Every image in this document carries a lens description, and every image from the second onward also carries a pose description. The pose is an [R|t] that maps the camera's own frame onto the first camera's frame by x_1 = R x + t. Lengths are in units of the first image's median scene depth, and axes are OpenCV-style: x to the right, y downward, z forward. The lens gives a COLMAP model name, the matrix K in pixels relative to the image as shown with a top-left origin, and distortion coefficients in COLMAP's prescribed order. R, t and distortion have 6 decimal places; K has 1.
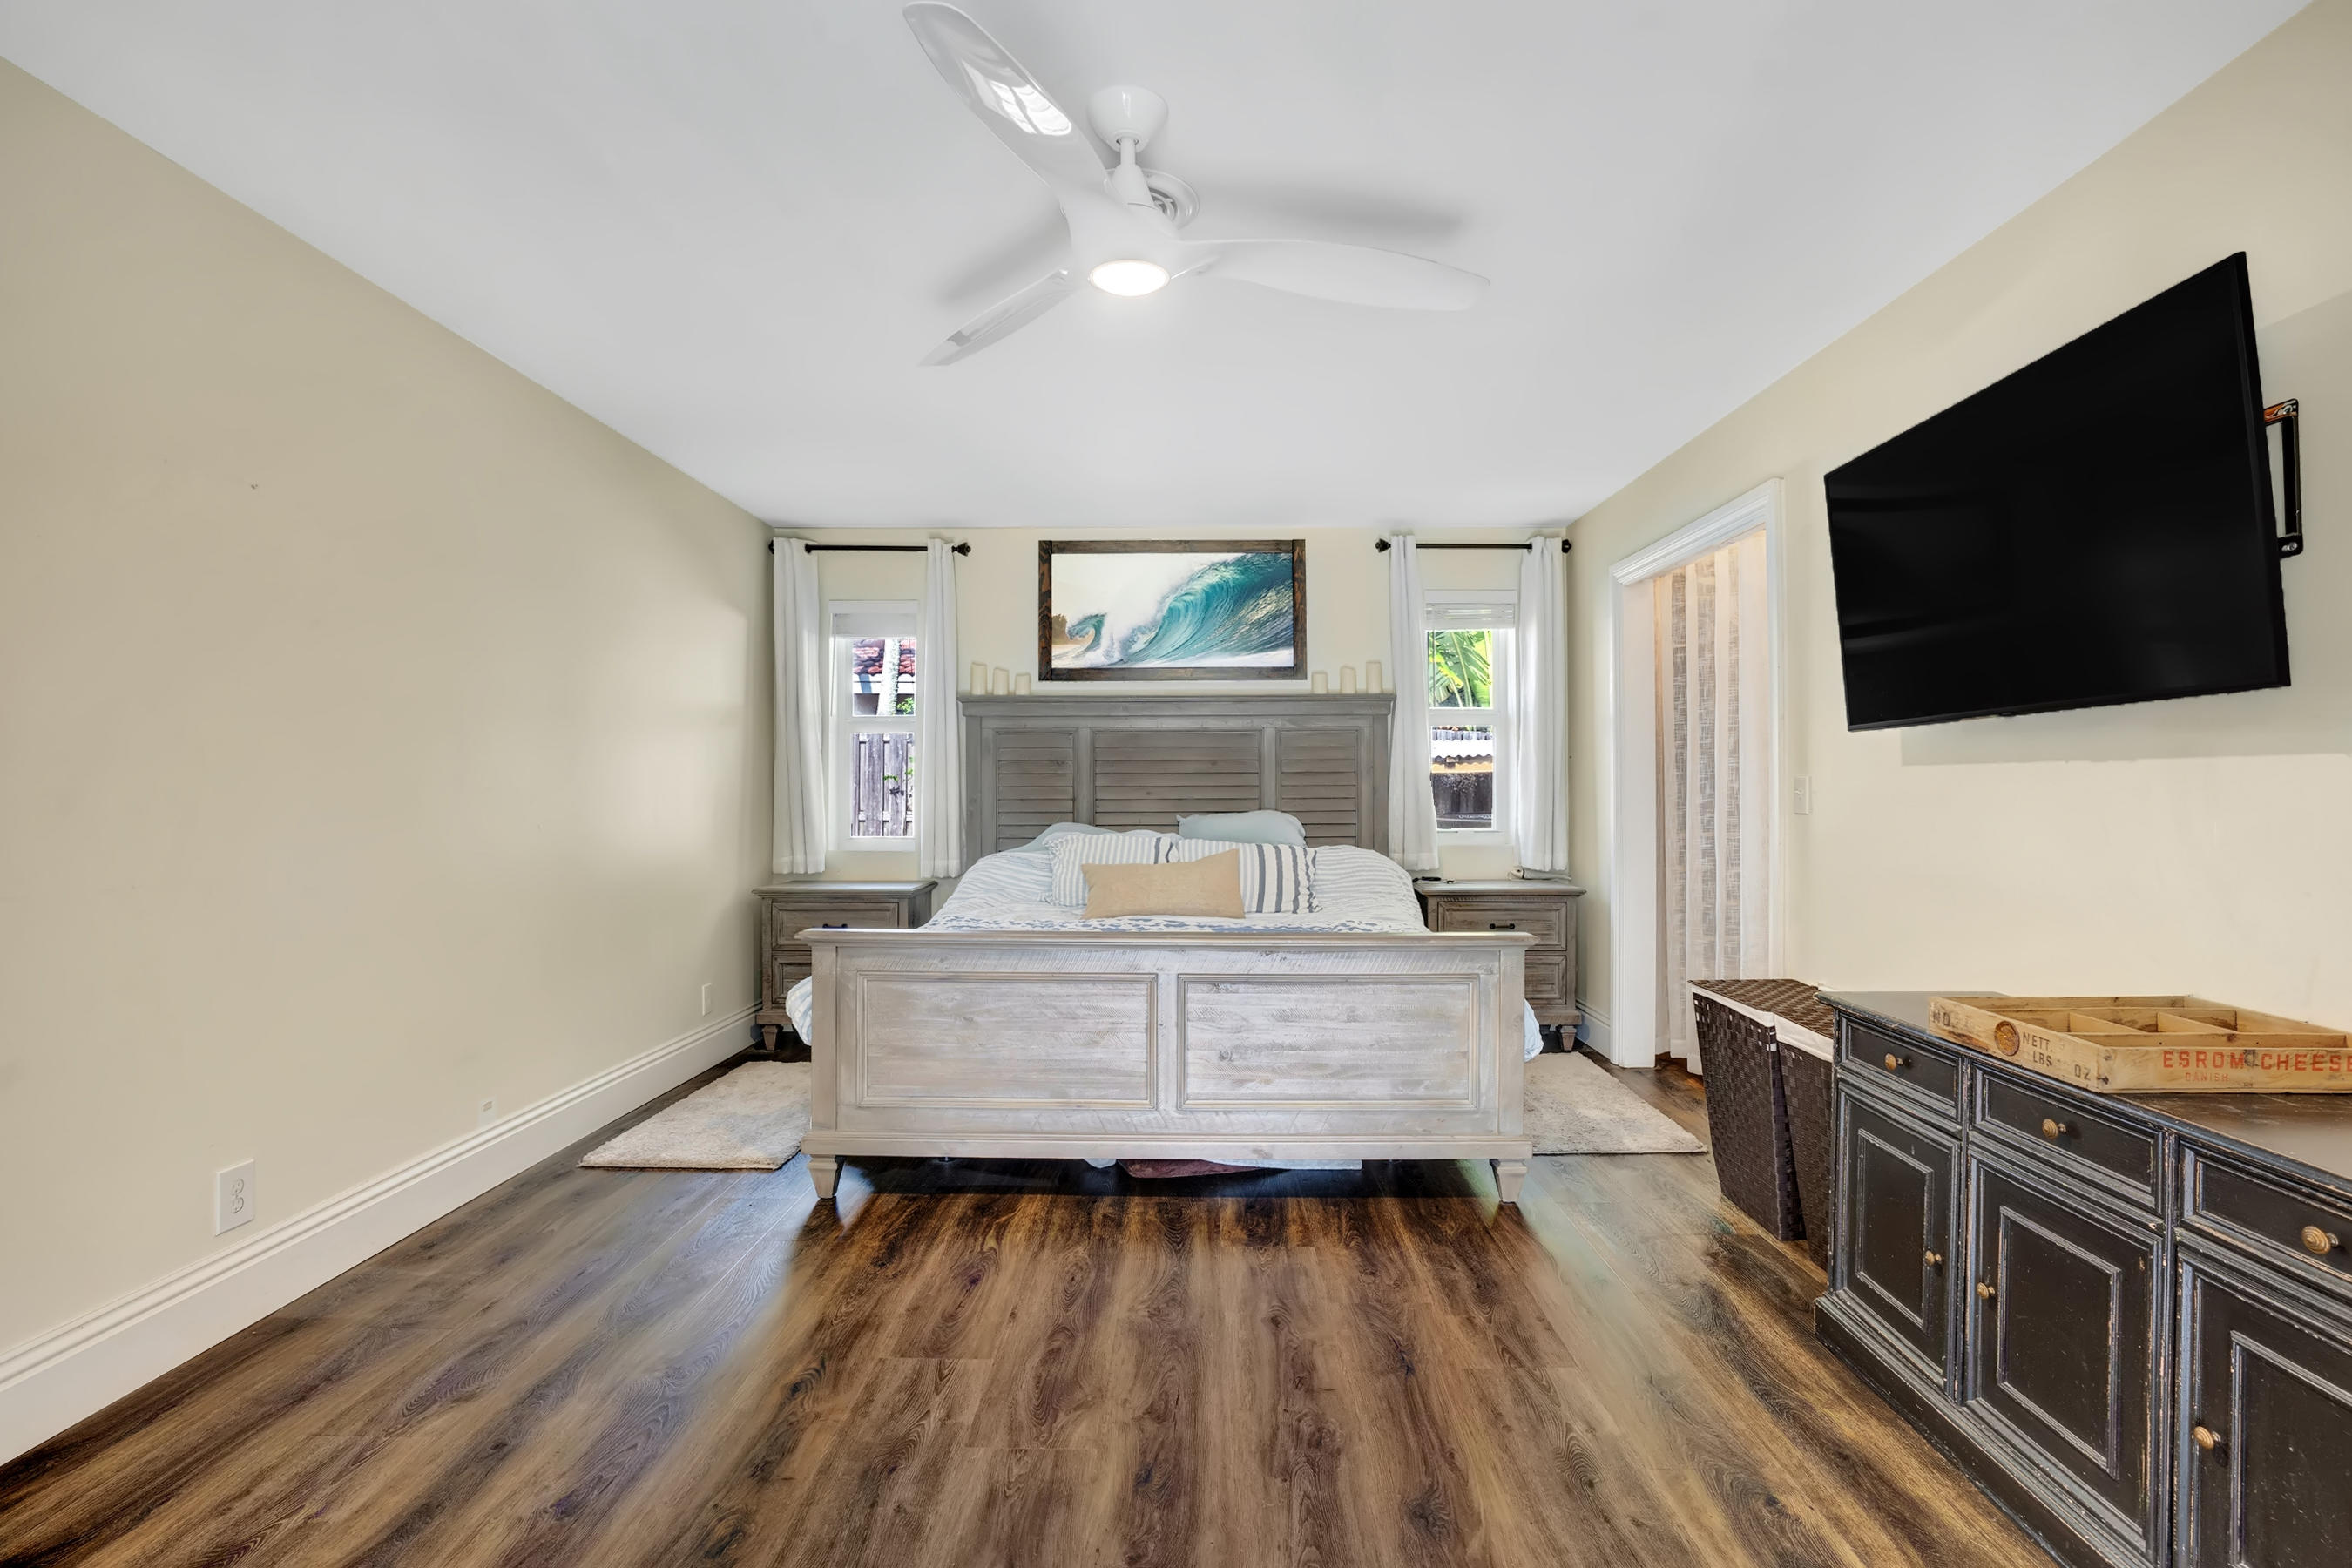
lens RADIAL K [[1095.6, 0, 1188.7], [0, 1095.6, 776.7], [0, 0, 1]] dist [-0.058009, 0.019621]
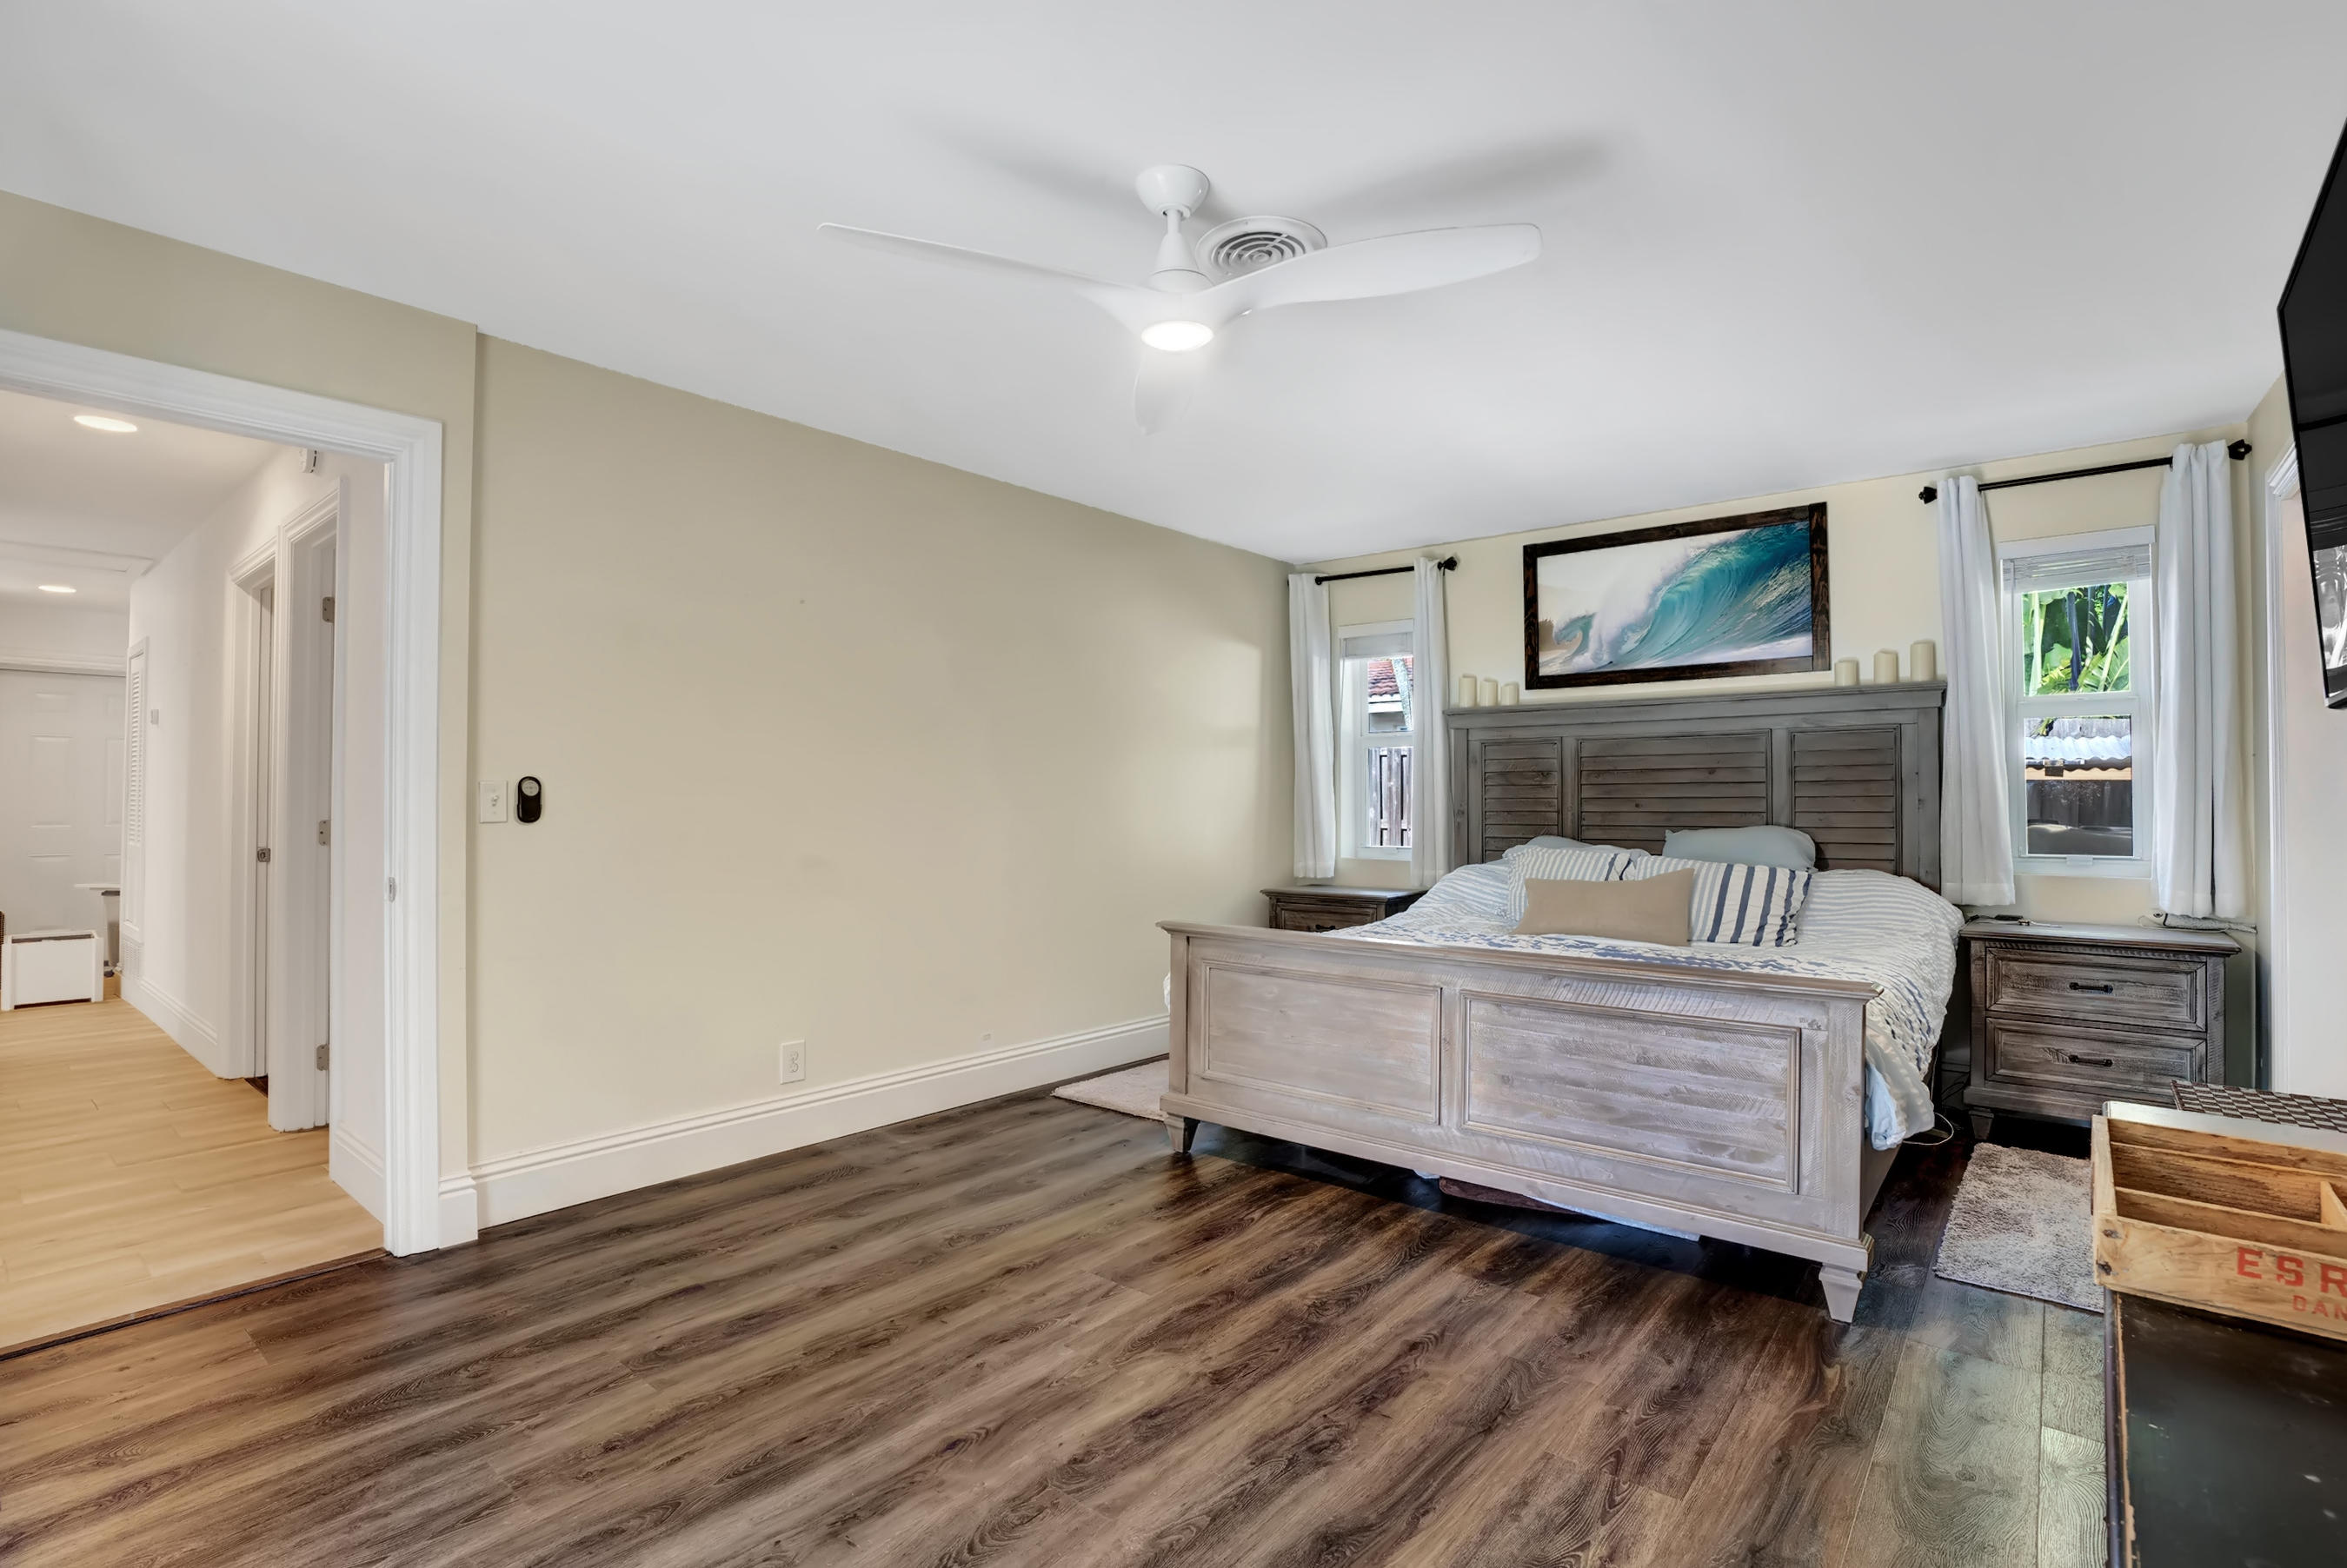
lens RADIAL K [[1093.2, 0, 1158.7], [0, 1093.2, 791.3], [0, 0, 1]] dist [-0.058009, 0.019621]
pose [[0.776400, -0.004394, -0.630226, 0.251561], [0.004672, 0.999988, -0.001217, 0.002419], [0.630224, -0.001999, 0.776411, 0.051593]]
